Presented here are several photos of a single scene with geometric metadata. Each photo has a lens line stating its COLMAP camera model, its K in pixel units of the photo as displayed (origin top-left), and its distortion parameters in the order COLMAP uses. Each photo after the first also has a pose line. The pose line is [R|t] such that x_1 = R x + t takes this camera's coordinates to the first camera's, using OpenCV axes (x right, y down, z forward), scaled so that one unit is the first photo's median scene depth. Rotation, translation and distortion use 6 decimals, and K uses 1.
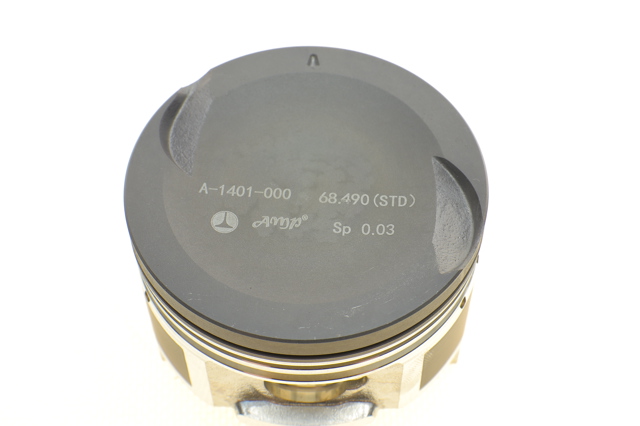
lens RADIAL K [[1171.7, 0, 320.3], [0, 1171.7, 212.3], [0, 0, 1]] dist [-0.434364, 0.000000]
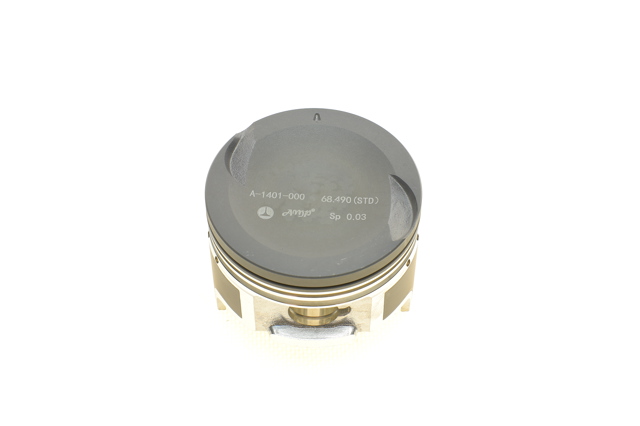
lens RADIAL K [[1171.7, 0, 319.9], [0, 1171.7, 213.3], [0, 0, 1]] dist [-0.434364, 0.000000]
pose [[0.999940, -0.000394, 0.010962, -0.021594], [0.000908, 0.998896, -0.046968, 0.086830], [-0.010931, 0.046975, 0.998836, -0.676471]]
